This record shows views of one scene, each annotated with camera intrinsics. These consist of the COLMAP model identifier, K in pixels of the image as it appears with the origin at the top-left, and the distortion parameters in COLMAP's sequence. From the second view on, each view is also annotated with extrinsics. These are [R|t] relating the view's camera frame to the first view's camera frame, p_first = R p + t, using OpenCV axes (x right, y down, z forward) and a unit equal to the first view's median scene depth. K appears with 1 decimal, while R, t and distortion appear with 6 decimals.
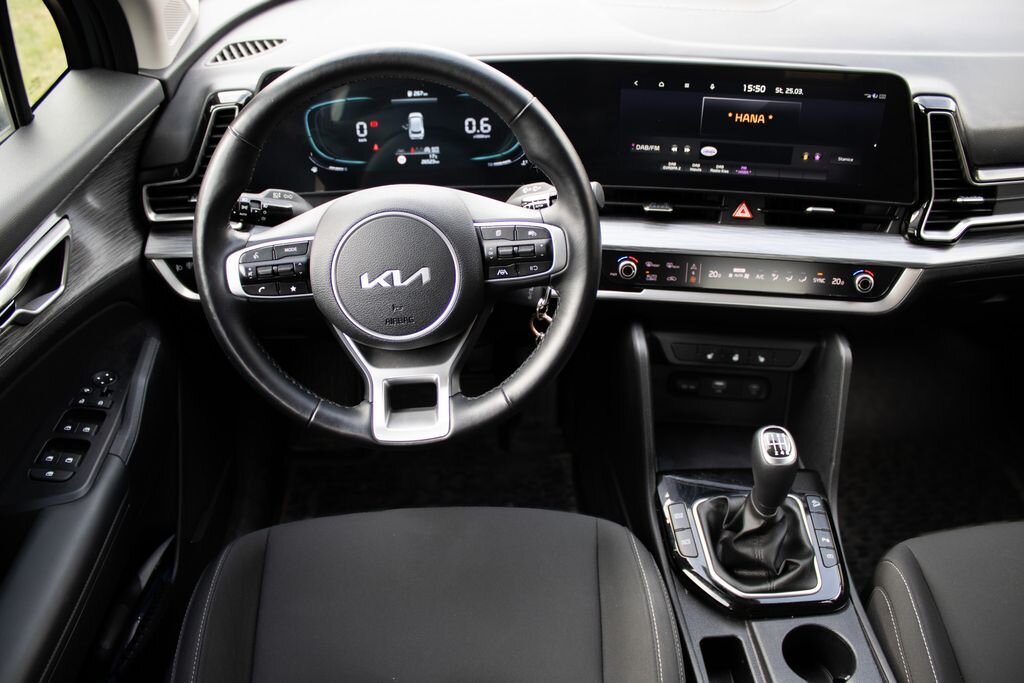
lens RADIAL K [[836.1, 0, 512.0], [0, 836.1, 341.5], [0, 0, 1]] dist [-0.172895, 0.138275]
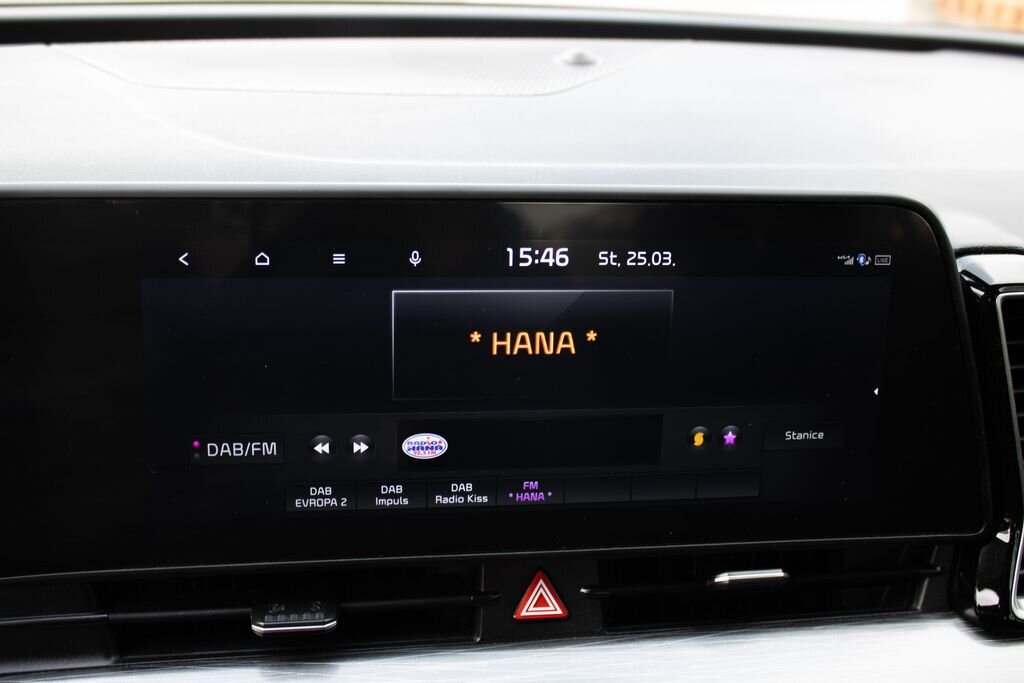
lens RADIAL K [[1092.8, 0, 512.0], [0, 1092.8, 341.5], [0, 0, 1]] dist [-0.127324, 0.171762]
pose [[0.966735, -0.045231, 0.251748, 0.161206], [0.111210, 0.960669, -0.254454, -0.152717], [-0.230338, 0.273986, 0.933743, 0.552381]]
